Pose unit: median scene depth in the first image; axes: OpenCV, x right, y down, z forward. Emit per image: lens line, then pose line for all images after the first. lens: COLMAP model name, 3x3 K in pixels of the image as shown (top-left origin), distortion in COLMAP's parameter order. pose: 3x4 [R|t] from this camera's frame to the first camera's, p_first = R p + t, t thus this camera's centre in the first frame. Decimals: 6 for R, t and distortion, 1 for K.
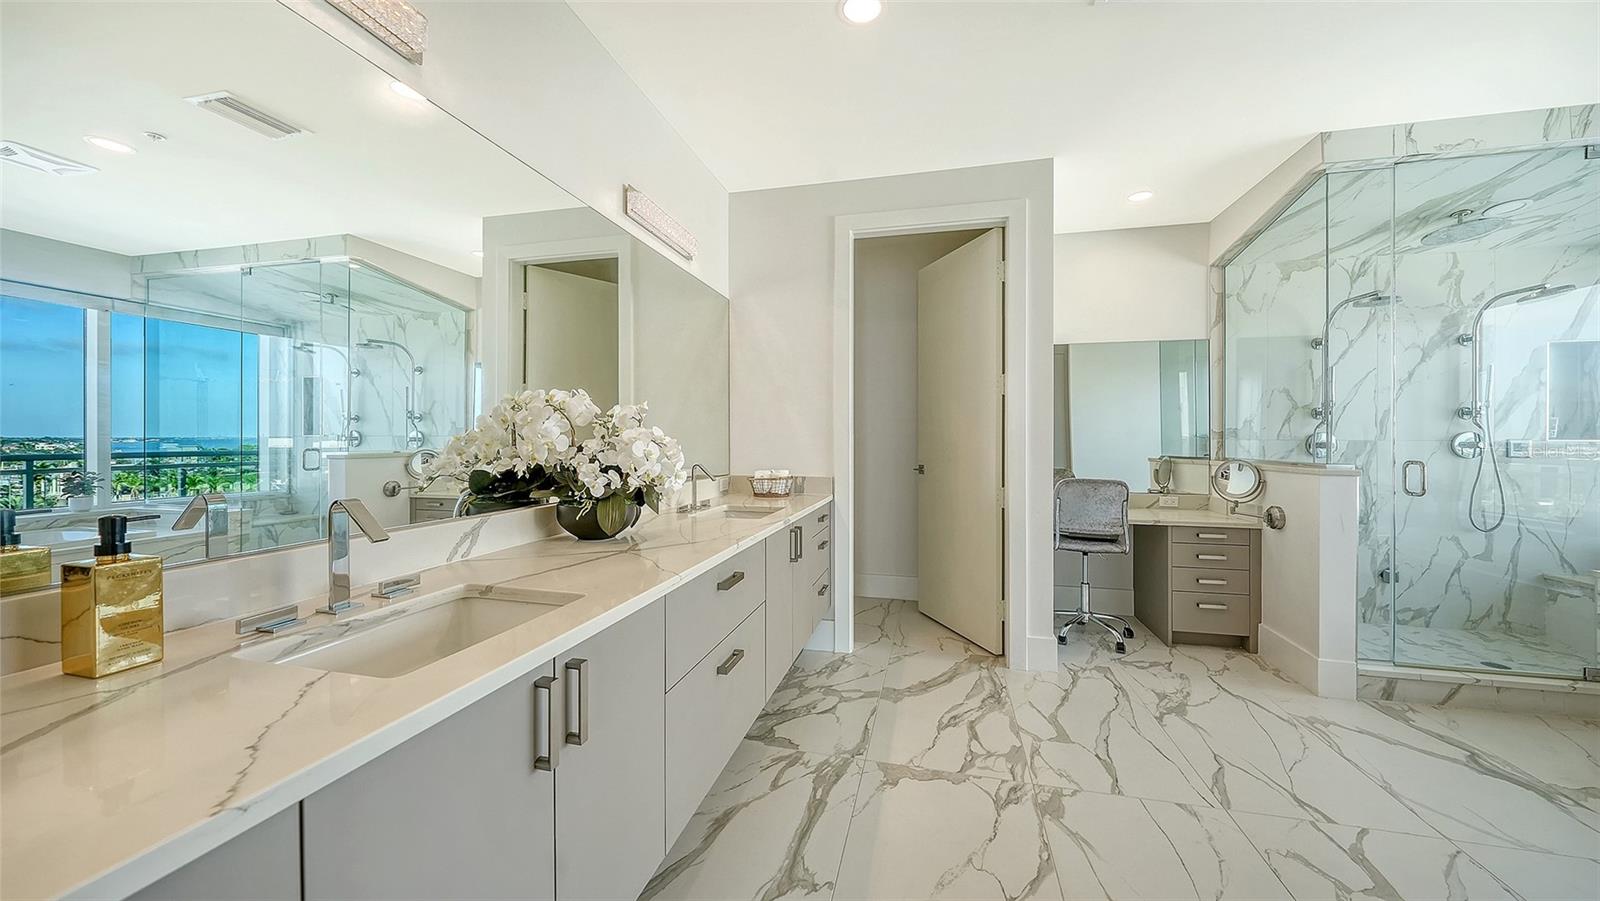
lens RADIAL K [[572.5, 0, 791.0], [0, 572.5, 434.3], [0, 0, 1]] dist [-0.006077, 0.000690]
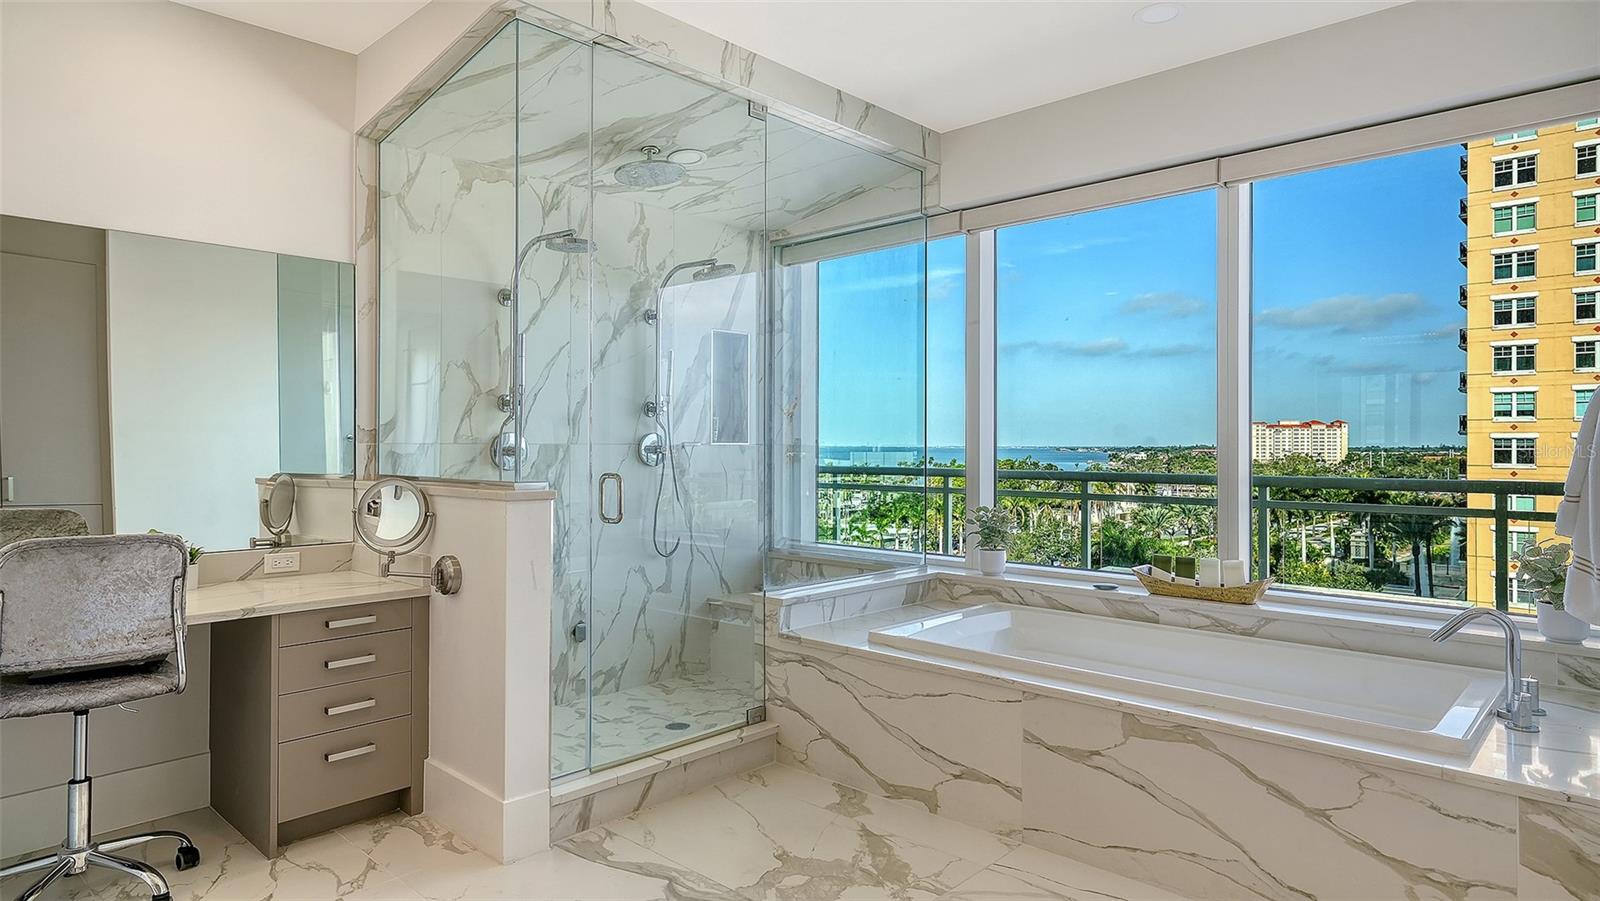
lens RADIAL K [[926.6, 0, 797.9], [0, 926.6, 444.0], [0, 0, 1]] dist [0.008635, 0.004555]
pose [[0.497559, -0.003558, 0.867423, 0.173512], [-0.005447, 0.999959, 0.007226, 0.000843], [-0.867413, -0.008320, 0.497519, 0.183995]]
